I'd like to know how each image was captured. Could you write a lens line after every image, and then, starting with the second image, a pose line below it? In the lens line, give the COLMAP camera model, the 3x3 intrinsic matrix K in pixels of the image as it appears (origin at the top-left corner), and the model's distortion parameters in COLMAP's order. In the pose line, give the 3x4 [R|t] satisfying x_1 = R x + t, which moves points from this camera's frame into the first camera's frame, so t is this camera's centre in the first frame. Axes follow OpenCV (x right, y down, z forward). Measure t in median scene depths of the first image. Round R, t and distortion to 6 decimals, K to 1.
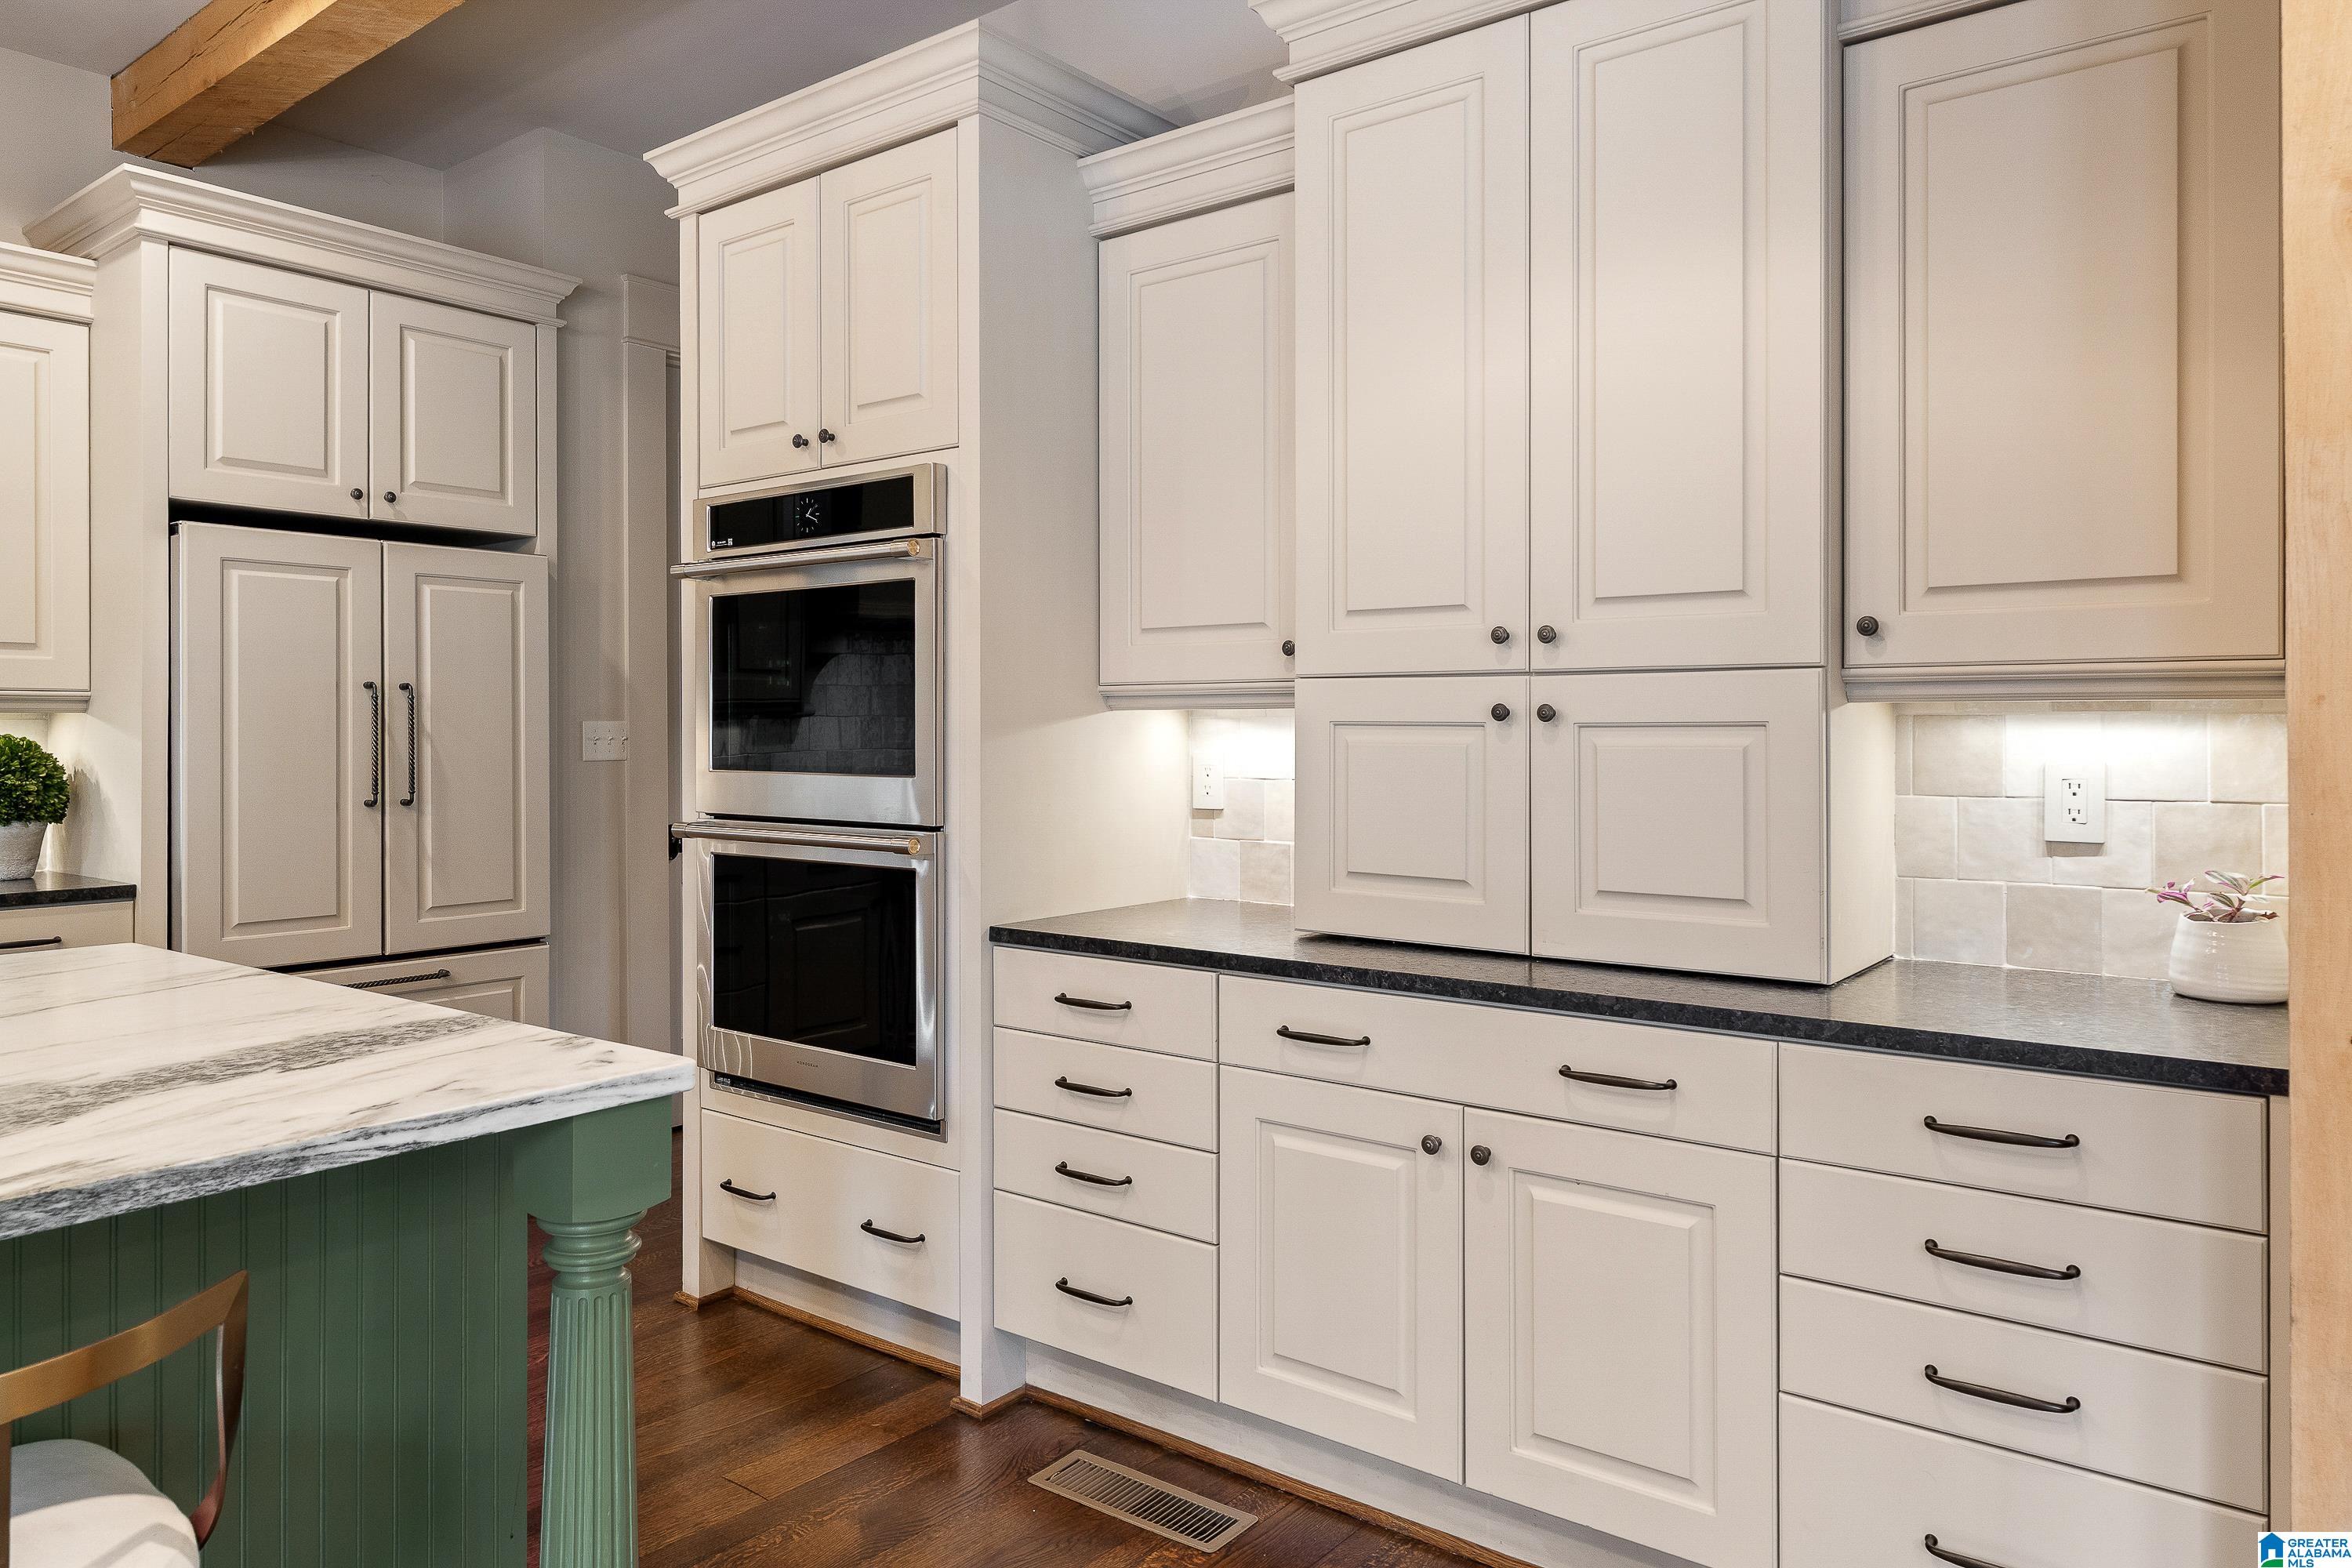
lens RADIAL K [[1520.4, 0, 1168.0], [0, 1520.4, 765.9], [0, 0, 1]] dist [-0.005406, 0.005090]
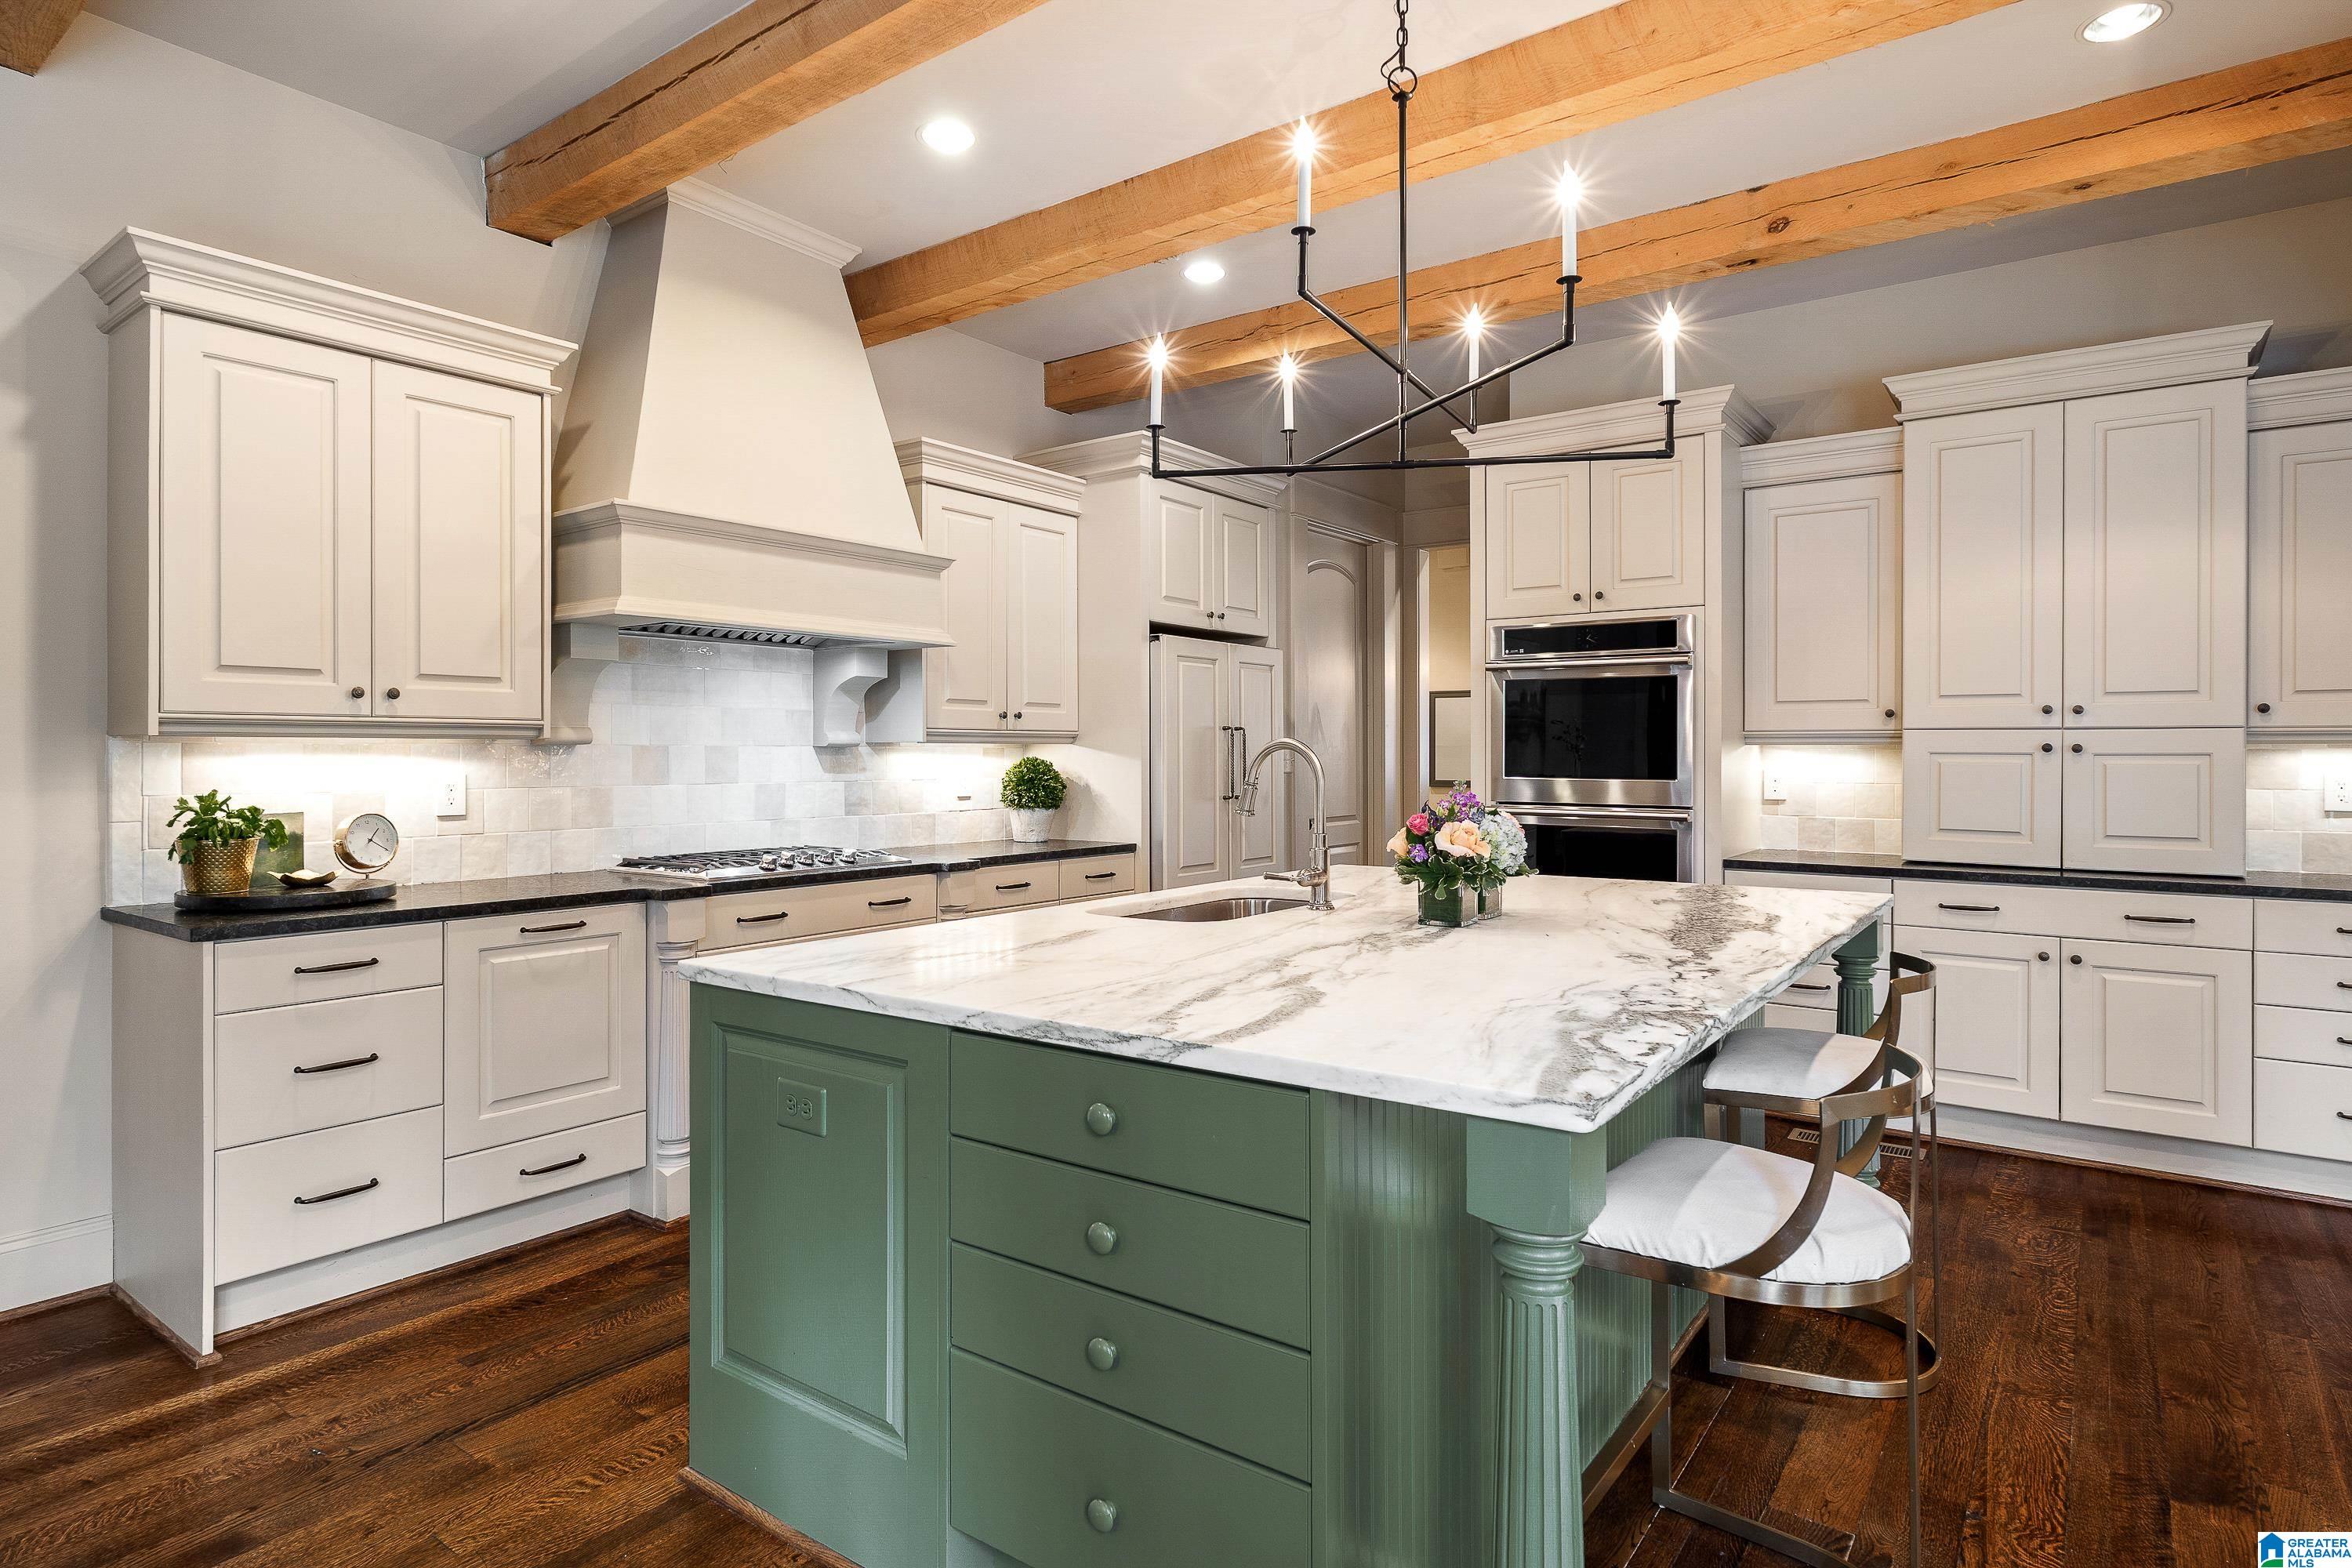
lens RADIAL K [[1252.4, 0, 1184.7], [0, 1252.4, 773.9], [0, 0, 1]] dist [0.000435, 0.000151]
pose [[0.999761, 0.000410, 0.021863, -0.772863], [-0.000318, 0.999991, -0.004183, 0.005335], [-0.021865, 0.004175, 0.999752, -0.510939]]
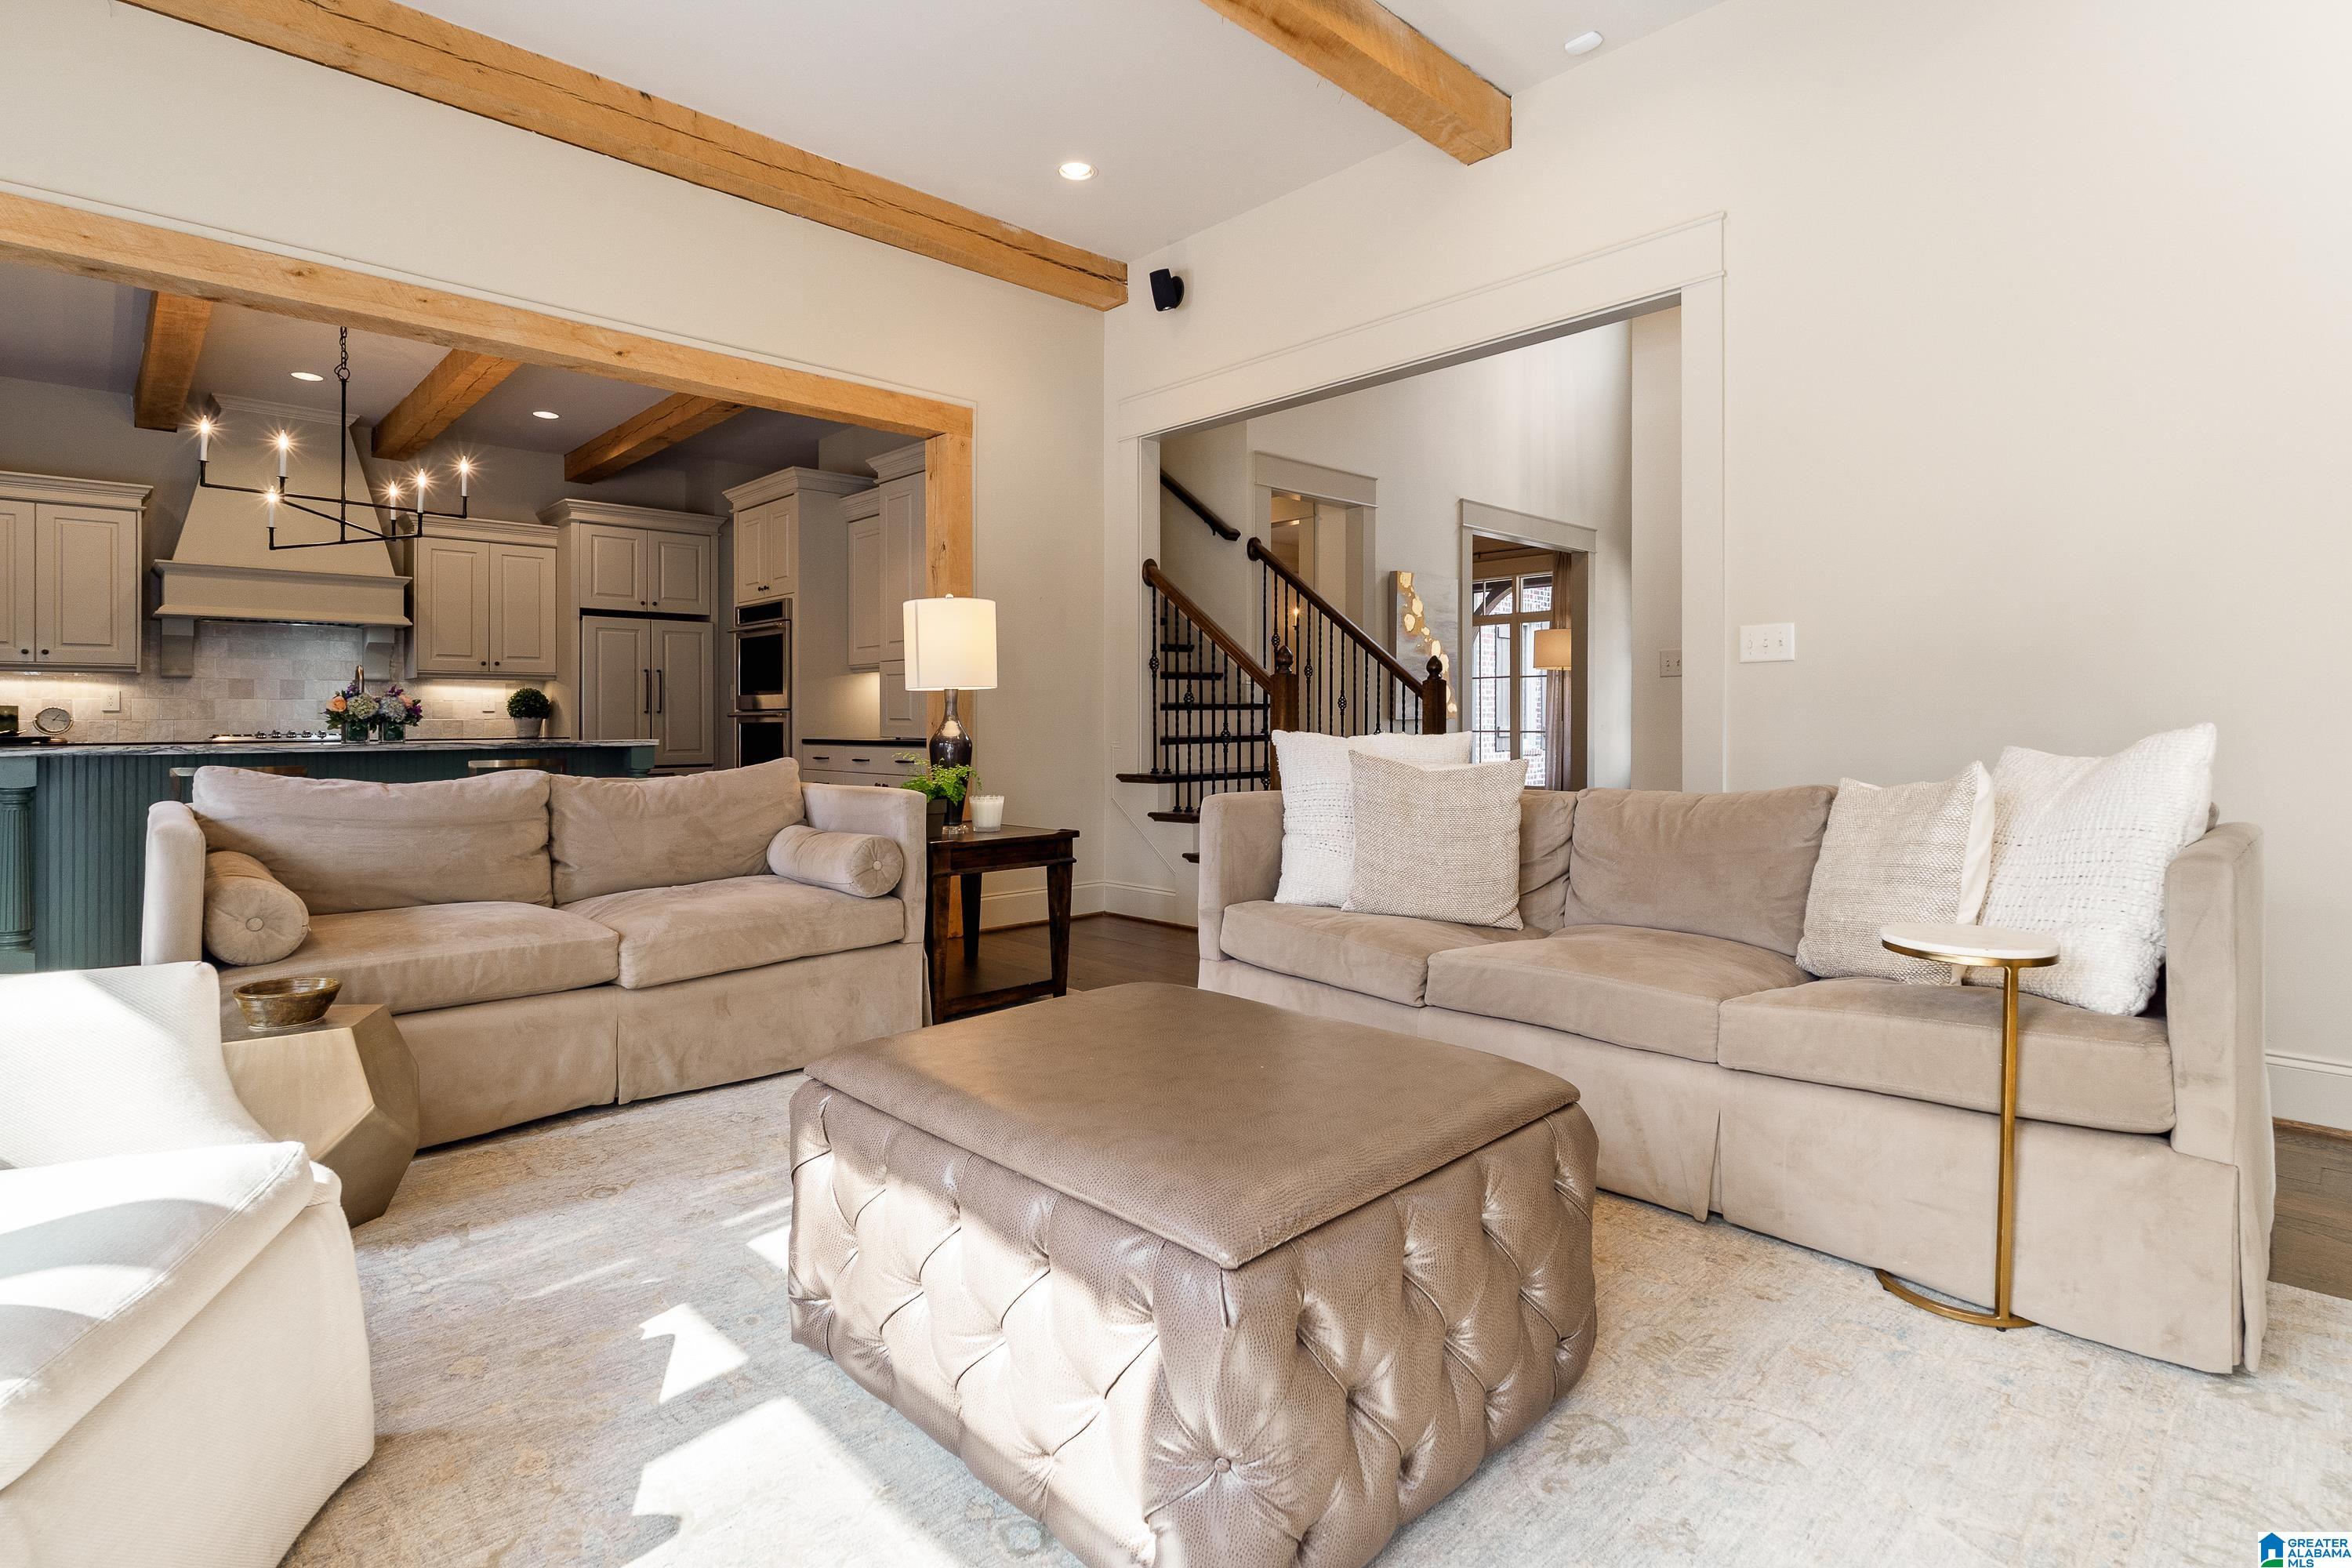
lens RADIAL K [[1147.1, 0, 1161.6], [0, 1147.1, 735.8], [0, 0, 1]] dist [-0.006851, 0.001058]
pose [[0.989166, -0.004328, -0.146735, 0.946286], [0.003299, 0.999968, -0.007255, 0.112334], [0.146762, 0.006692, 0.989149, -1.248435]]
